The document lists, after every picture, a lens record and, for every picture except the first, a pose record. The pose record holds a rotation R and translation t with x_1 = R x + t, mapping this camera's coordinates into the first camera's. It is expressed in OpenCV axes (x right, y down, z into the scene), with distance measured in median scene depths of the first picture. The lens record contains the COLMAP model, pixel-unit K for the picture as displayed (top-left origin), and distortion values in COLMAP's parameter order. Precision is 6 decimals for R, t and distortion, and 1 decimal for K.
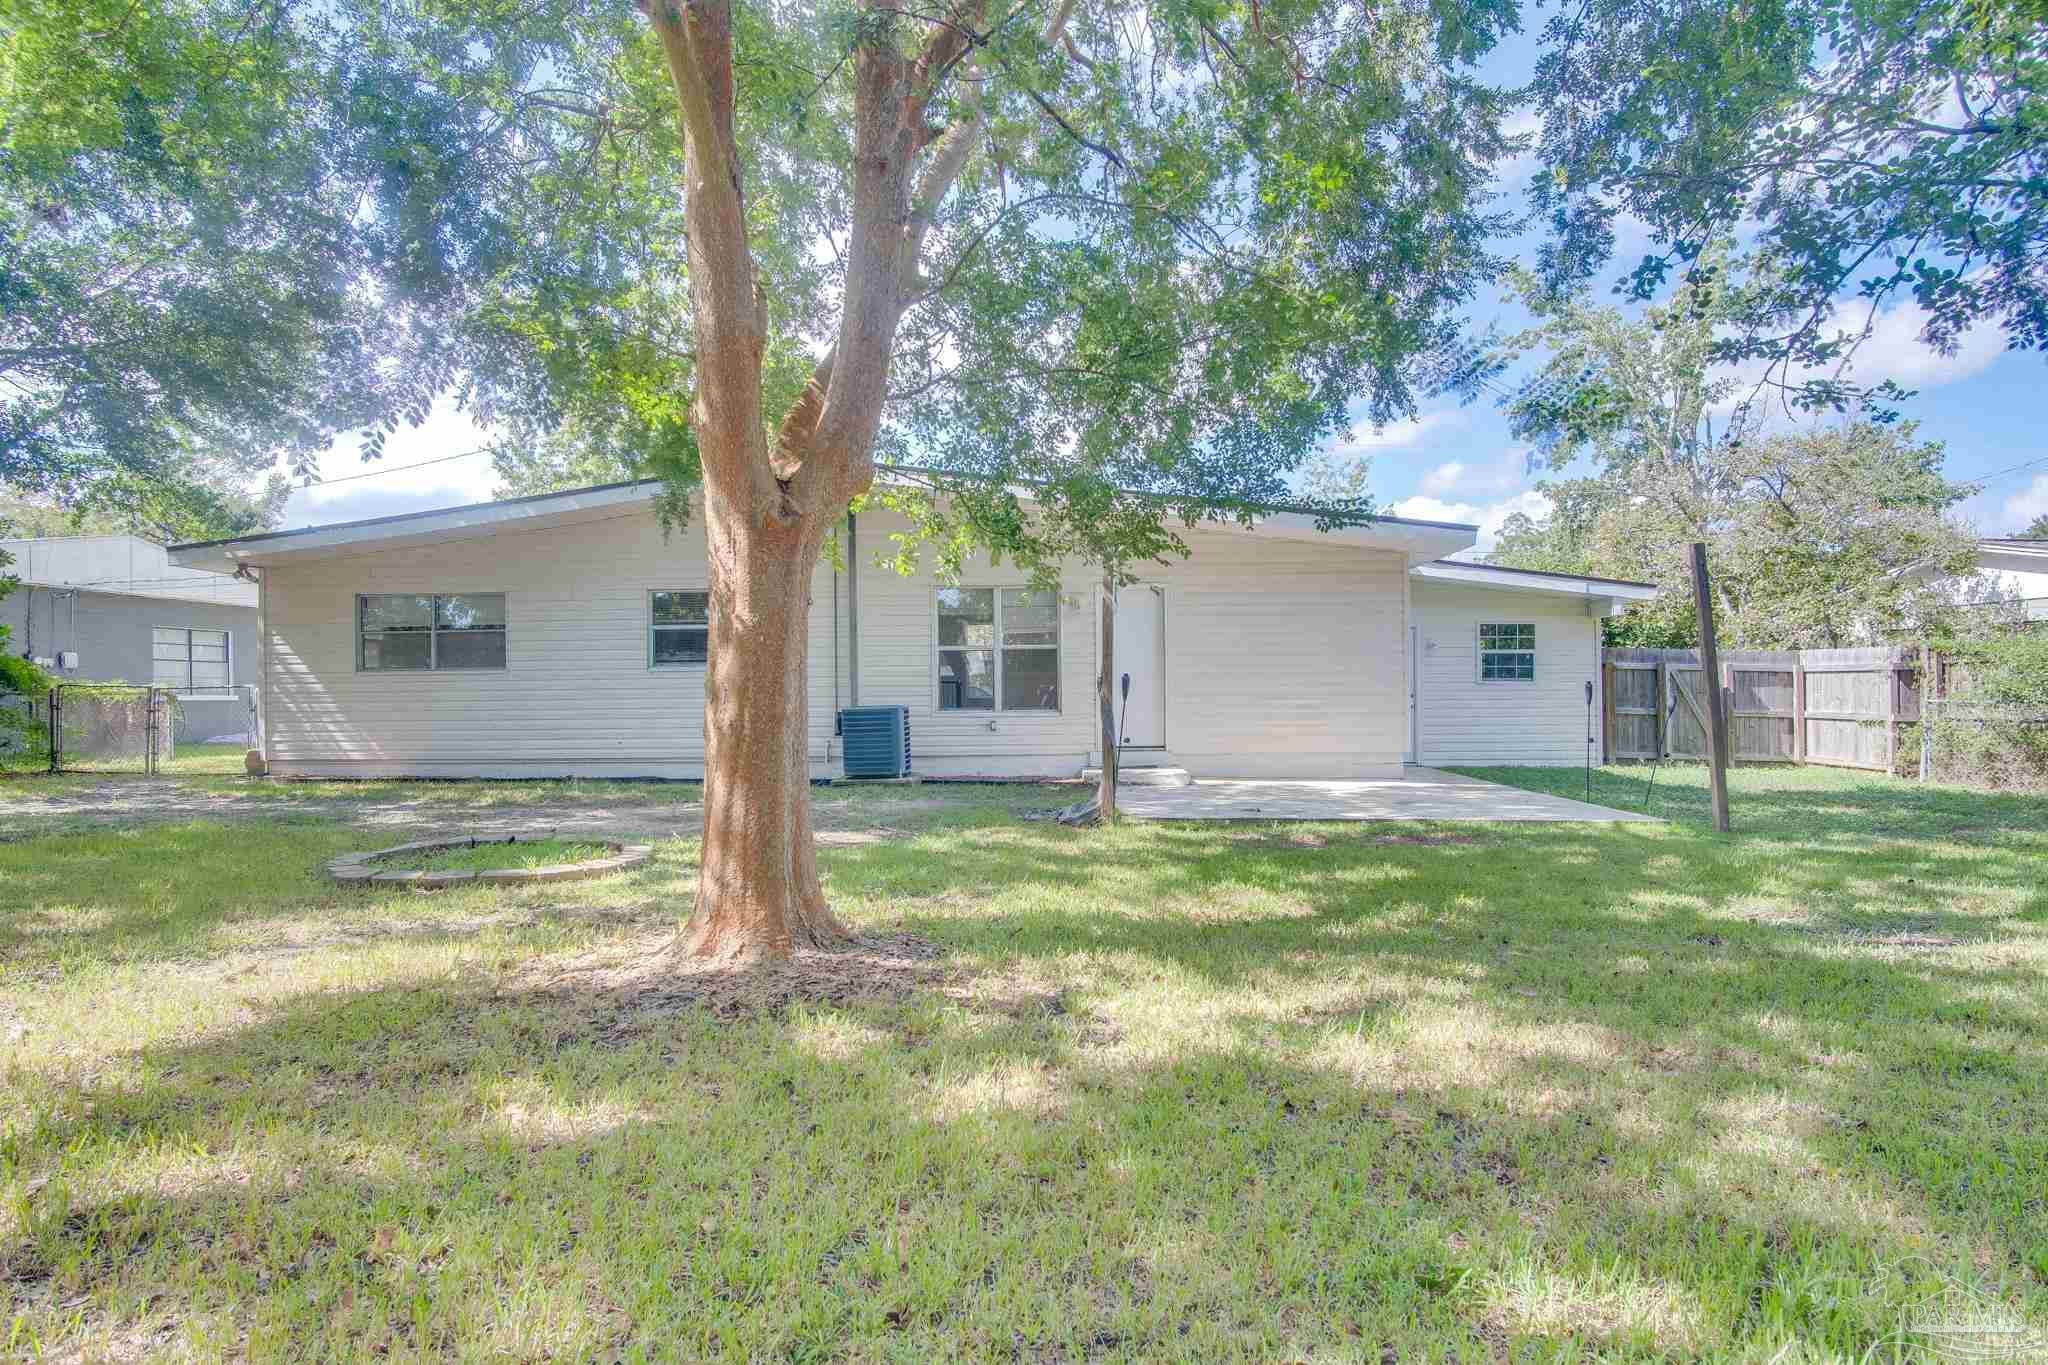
lens RADIAL K [[1092.8, 0, 1028.3], [0, 1092.8, 693.0], [0, 0, 1]] dist [-0.034999, 0.009422]
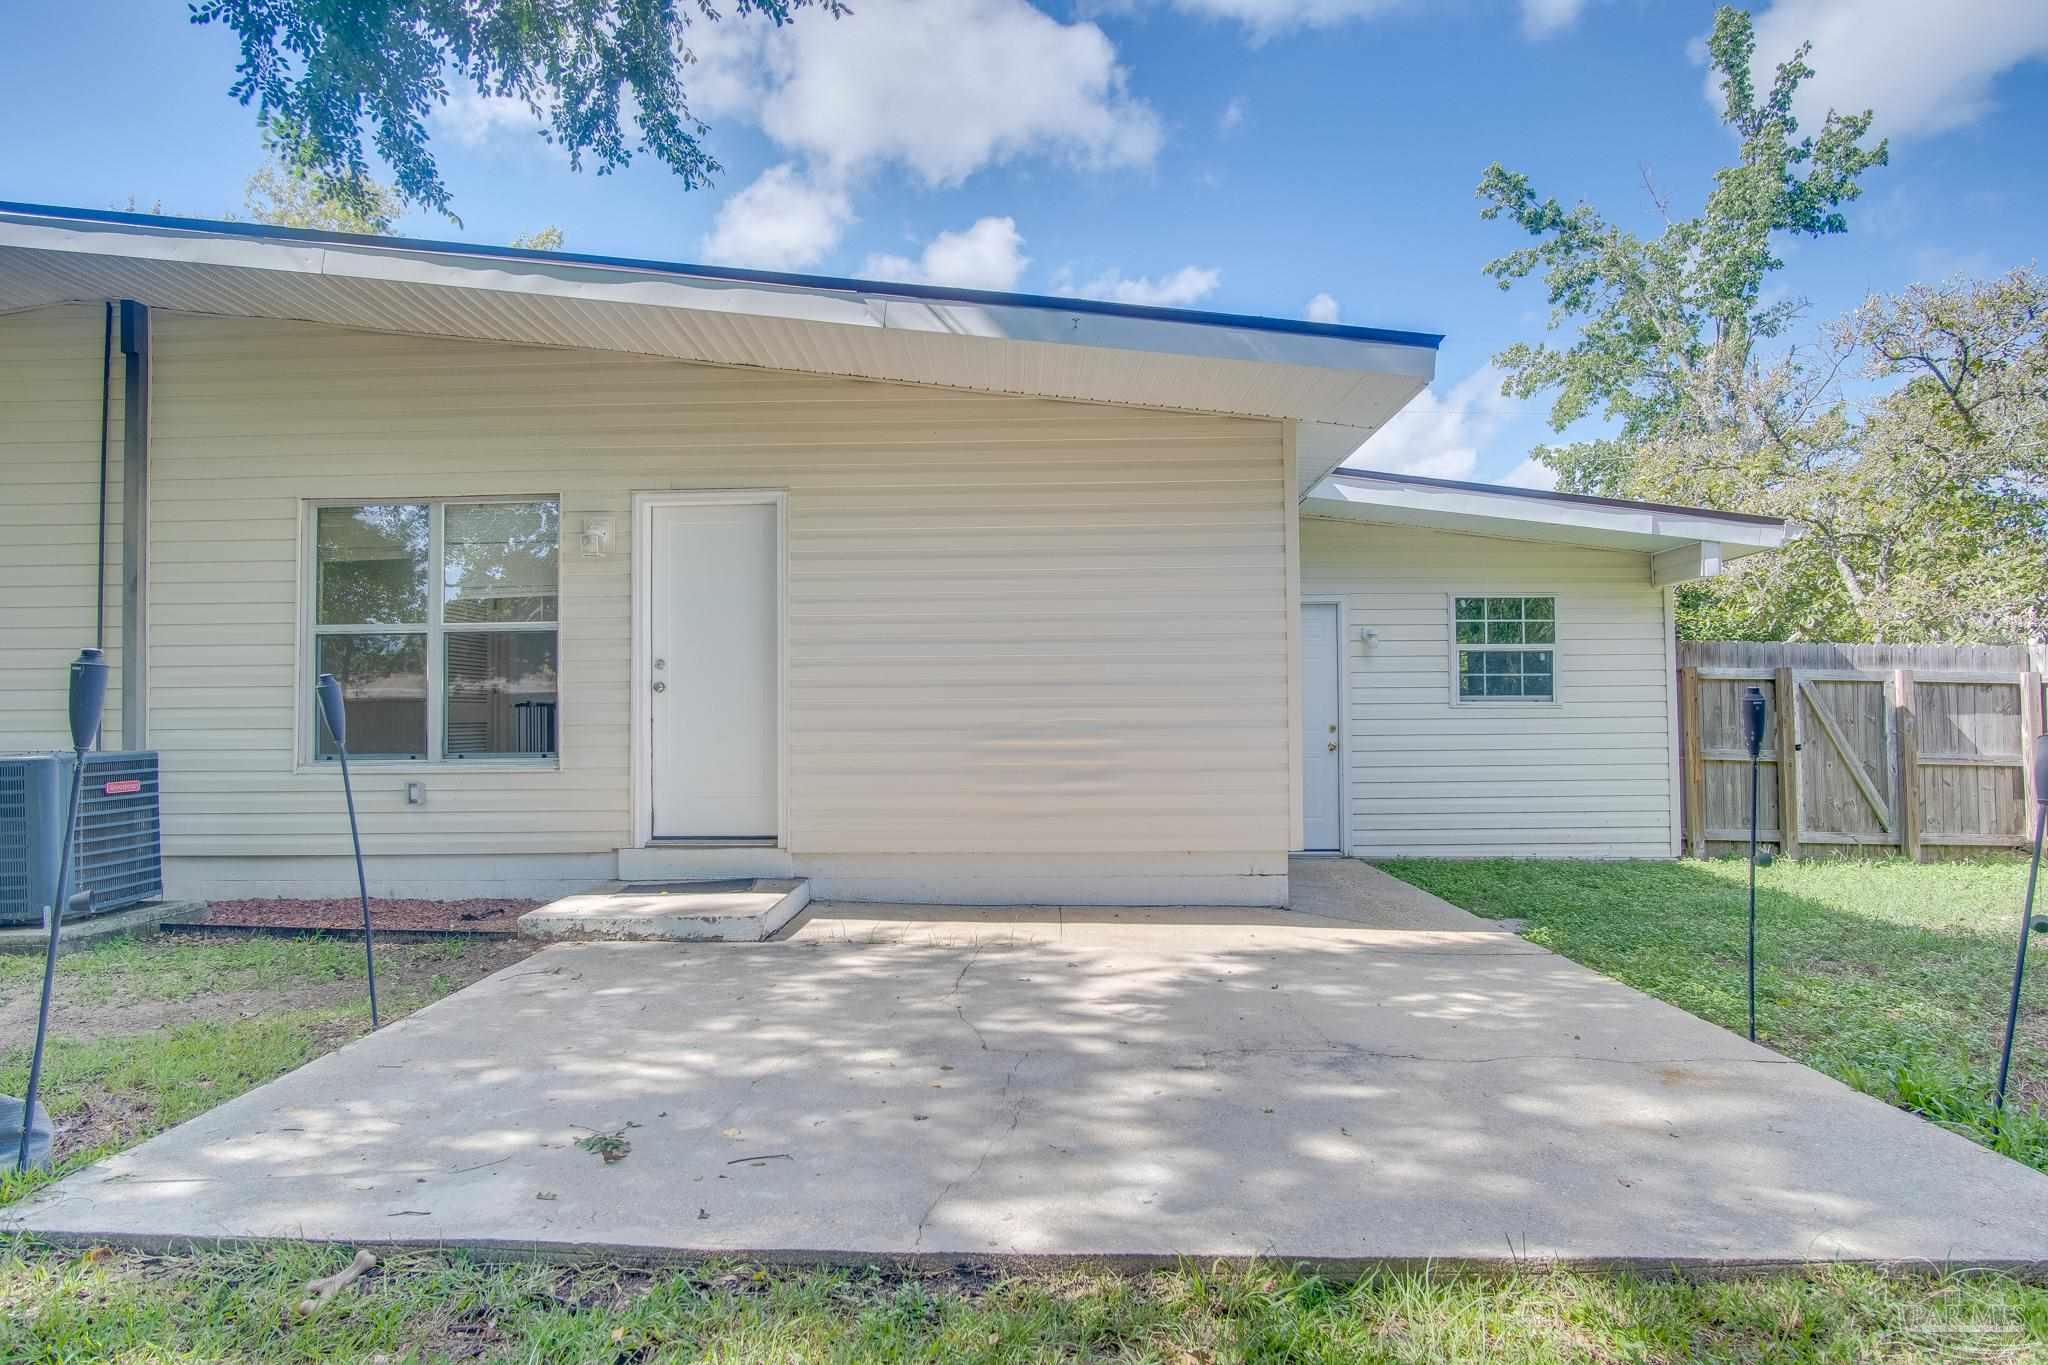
lens RADIAL K [[1092.8, 0, 1026.8], [0, 1092.8, 696.0], [0, 0, 1]] dist [-0.034999, 0.009422]
pose [[0.999964, -0.002208, 0.008175, 0.194811], [0.002445, 0.999574, -0.029078, 0.001674], [-0.008107, 0.029096, 0.999544, 0.453545]]
